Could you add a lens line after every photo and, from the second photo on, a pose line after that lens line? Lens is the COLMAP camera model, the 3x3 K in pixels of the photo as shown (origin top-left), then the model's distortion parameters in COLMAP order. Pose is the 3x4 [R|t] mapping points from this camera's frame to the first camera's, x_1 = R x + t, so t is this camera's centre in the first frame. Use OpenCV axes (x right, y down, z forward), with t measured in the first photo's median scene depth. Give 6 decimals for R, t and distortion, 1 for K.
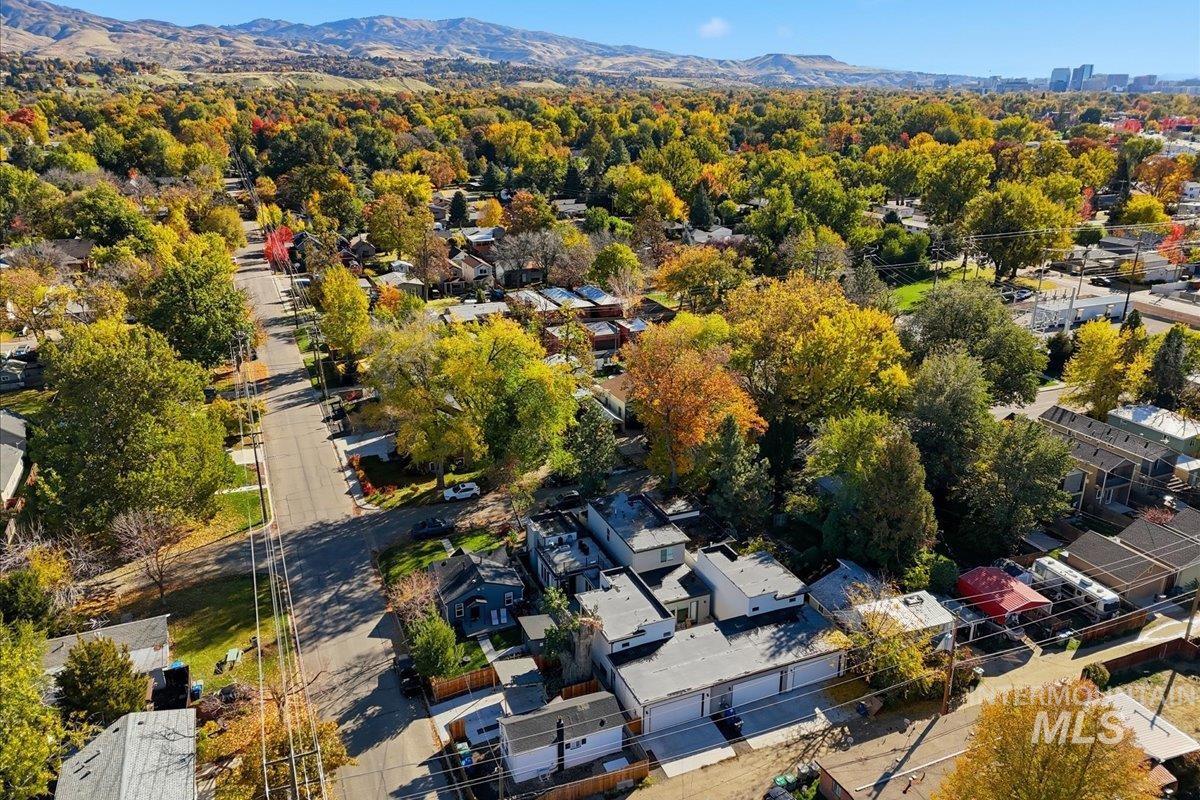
lens RADIAL K [[858.9, 0, 600.0], [0, 858.9, 400.0], [0, 0, 1]] dist [0.056728, 0.001352]
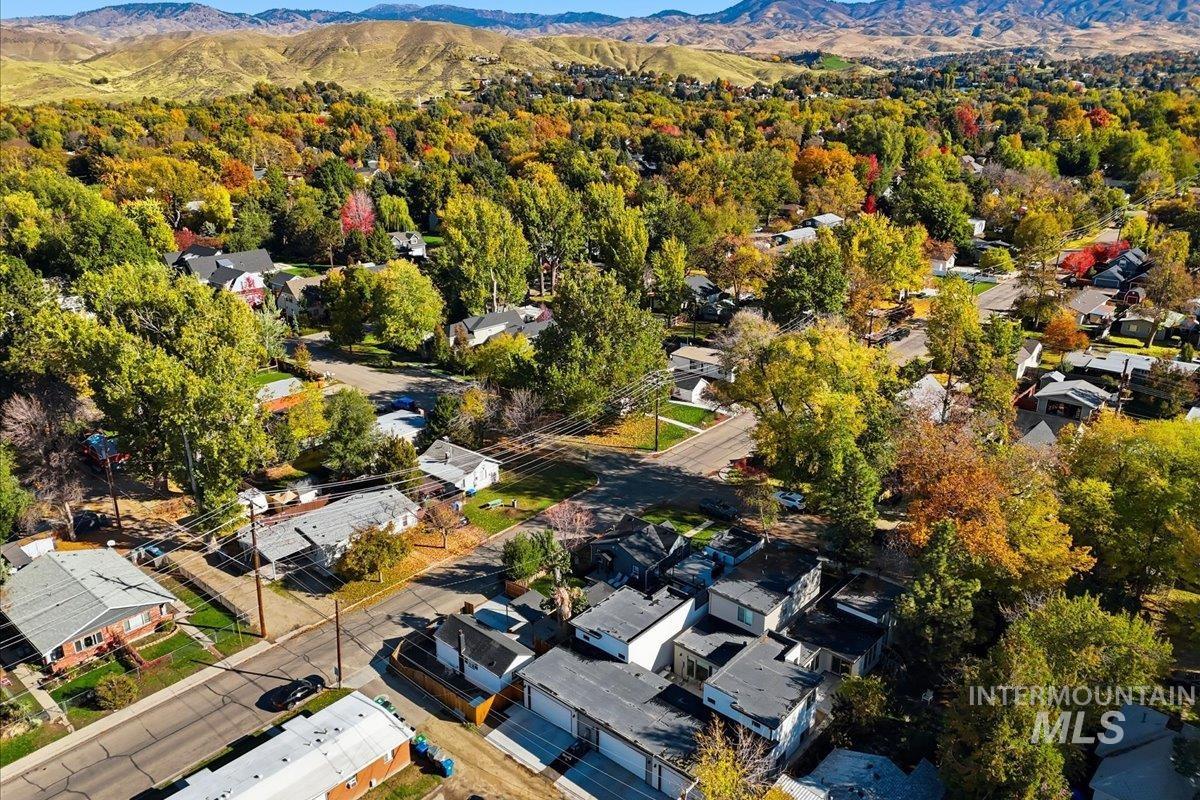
lens RADIAL K [[858.9, 0, 600.0], [0, 858.9, 400.0], [0, 0, 1]] dist [0.056728, 0.001352]
pose [[0.437752, 0.306042, -0.845406, 0.673317], [-0.308765, 0.934271, 0.178333, -0.135427], [0.844415, 0.182966, 0.503474, 0.377869]]
